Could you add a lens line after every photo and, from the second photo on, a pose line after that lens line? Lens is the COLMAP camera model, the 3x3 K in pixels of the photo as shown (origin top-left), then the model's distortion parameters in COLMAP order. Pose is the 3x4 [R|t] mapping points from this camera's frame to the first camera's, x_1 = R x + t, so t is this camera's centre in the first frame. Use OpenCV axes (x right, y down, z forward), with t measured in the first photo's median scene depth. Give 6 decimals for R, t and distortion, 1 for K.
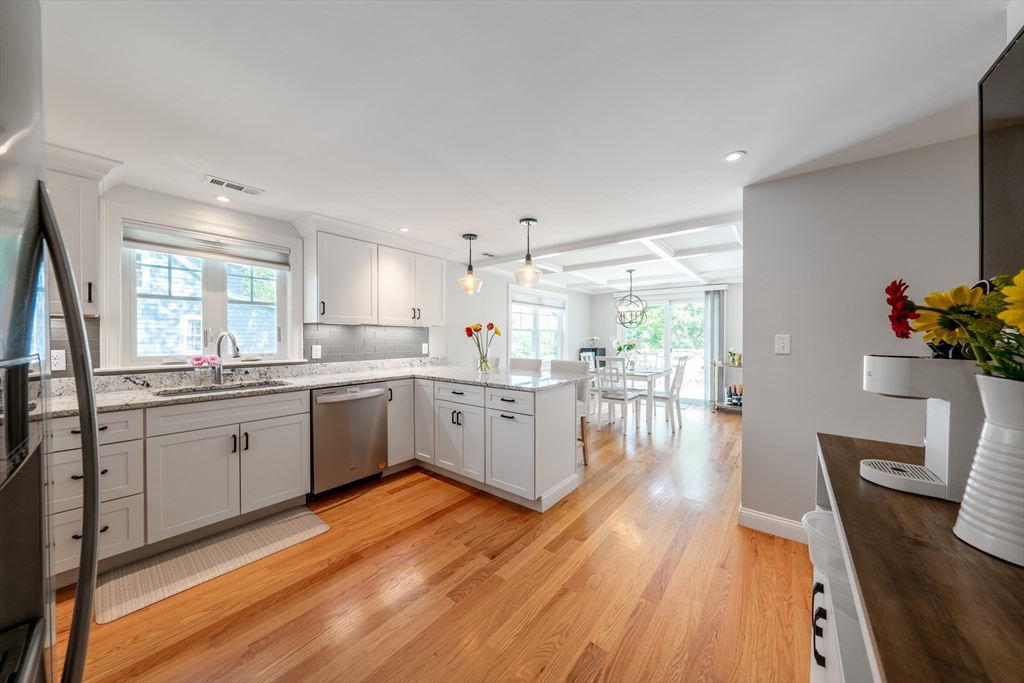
lens RADIAL K [[341.3, 0, 512.1], [0, 341.3, 340.1], [0, 0, 1]] dist [-0.006620, 0.001926]
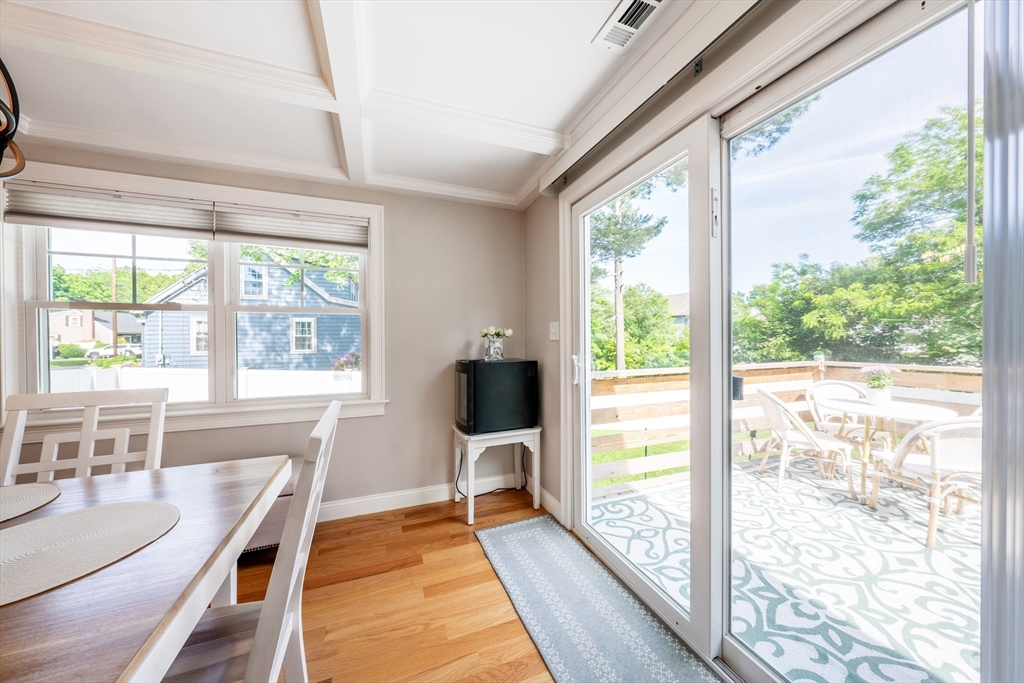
lens RADIAL K [[341.3, 0, 512.1], [0, 341.3, 340.1], [0, 0, 1]] dist [-0.006620, 0.001926]
pose [[0.863436, -0.000819, -0.504457, 0.984345], [0.000059, 0.999999, -0.001522, 0.008924], [0.504458, 0.001284, 0.863435, 1.684840]]
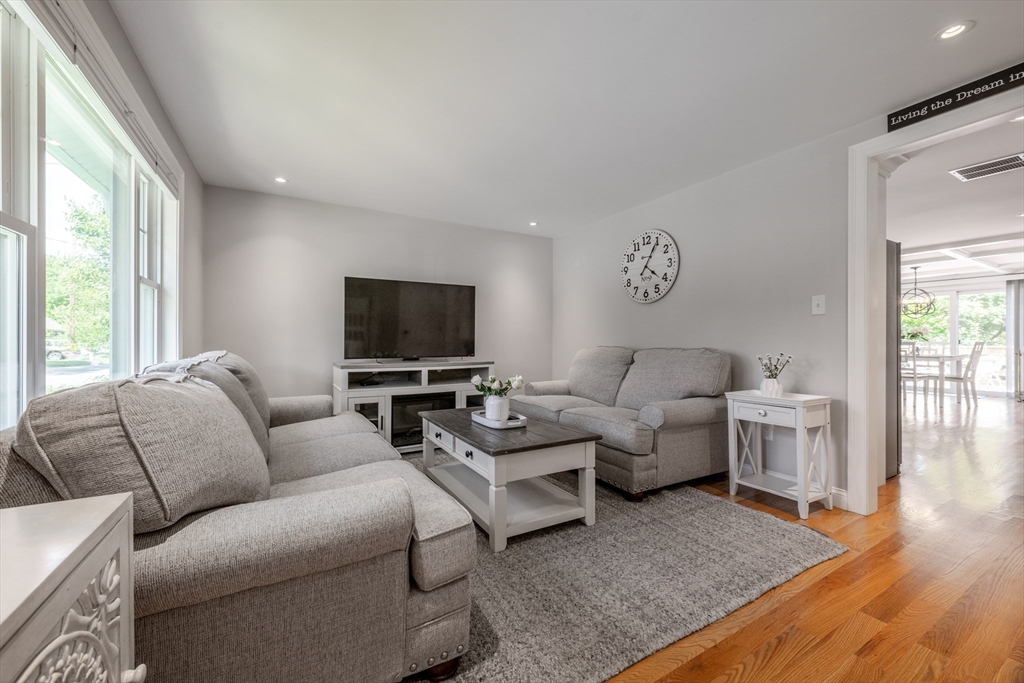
lens RADIAL K [[400.9, 0, 512.0], [0, 400.9, 341.5], [0, 0, 1]] dist [-0.001335, -0.000203]
pose [[0.928908, 0.000892, -0.370309, -0.660409], [-0.004209, 0.999958, -0.008149, 0.094454], [0.370286, 0.009128, 0.928873, -1.192897]]
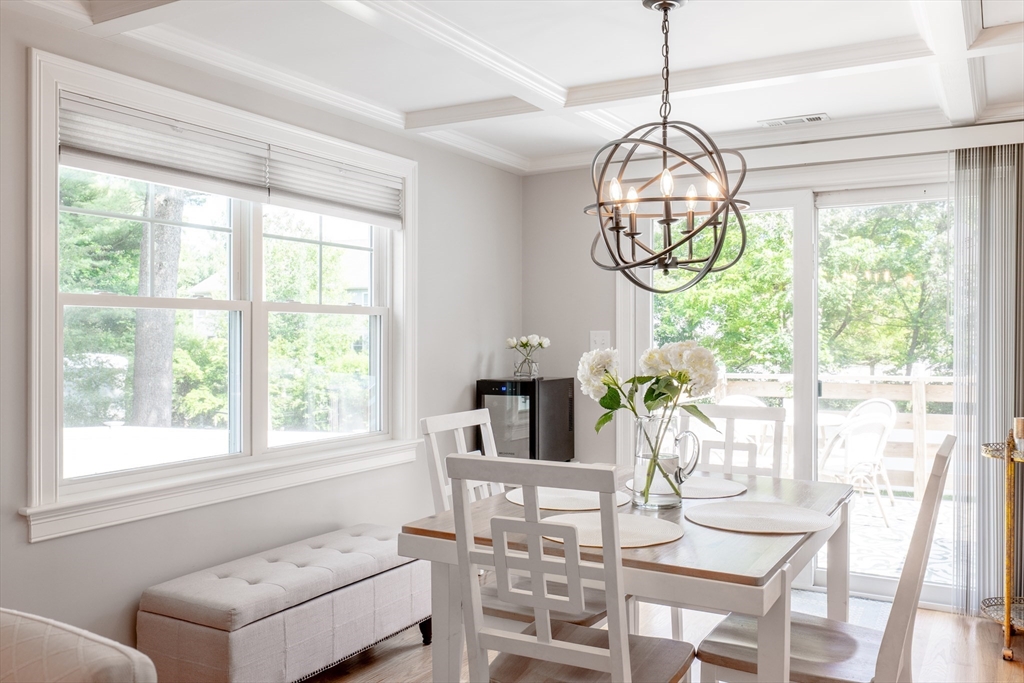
lens RADIAL K [[859.7, 0, 526.0], [0, 859.7, 338.5], [0, 0, 1]] dist [-0.007066, -0.008625]
pose [[0.986246, -0.001149, 0.165283, 0.305796], [0.001715, 0.999993, -0.003285, -0.011056], [-0.165278, 0.003524, 0.986241, 0.855948]]
